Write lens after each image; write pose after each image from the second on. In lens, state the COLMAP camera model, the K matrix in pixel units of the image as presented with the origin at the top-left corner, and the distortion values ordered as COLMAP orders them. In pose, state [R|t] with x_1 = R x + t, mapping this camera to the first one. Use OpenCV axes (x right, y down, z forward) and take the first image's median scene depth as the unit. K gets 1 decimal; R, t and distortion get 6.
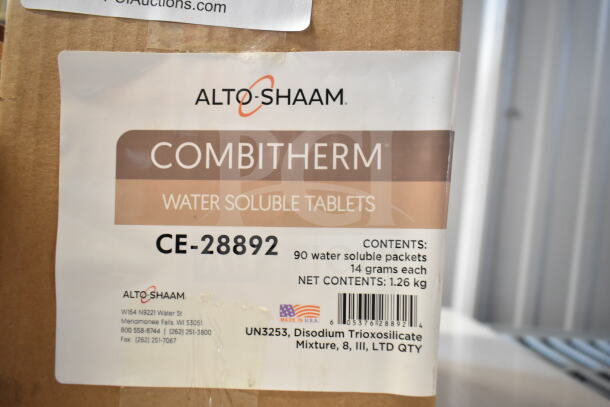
lens RADIAL K [[491.4, 0, 304.9], [0, 491.4, 201.4], [0, 0, 1]] dist [-0.026170, 0.024233]
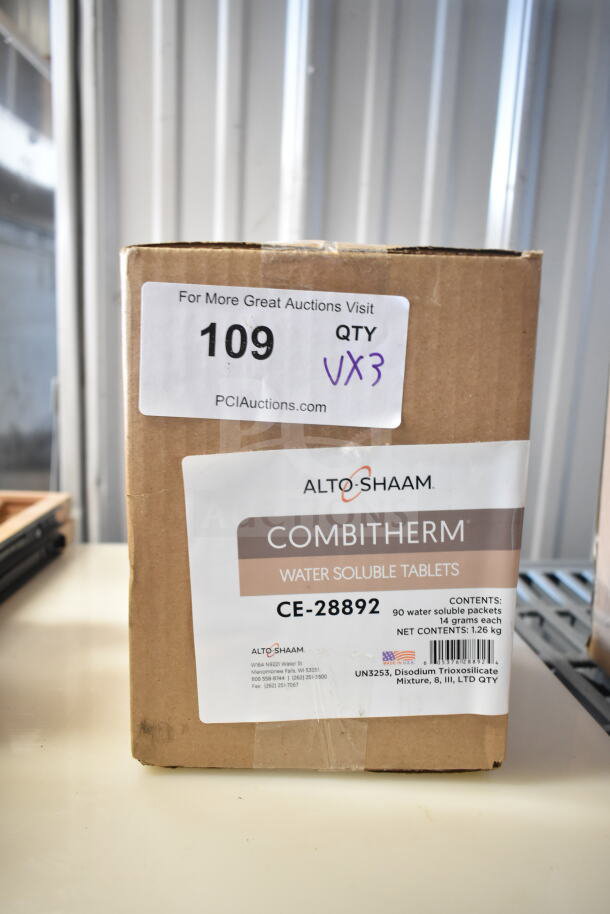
lens RADIAL K [[736.3, 0, 302.4], [0, 736.3, 456.0], [0, 0, 1]] dist [-0.026170, 0.024233]
pose [[0.997596, -0.055184, 0.041923, -0.297487], [0.046594, 0.981875, 0.183715, -0.610026], [-0.051301, -0.181320, 0.982085, -0.695130]]
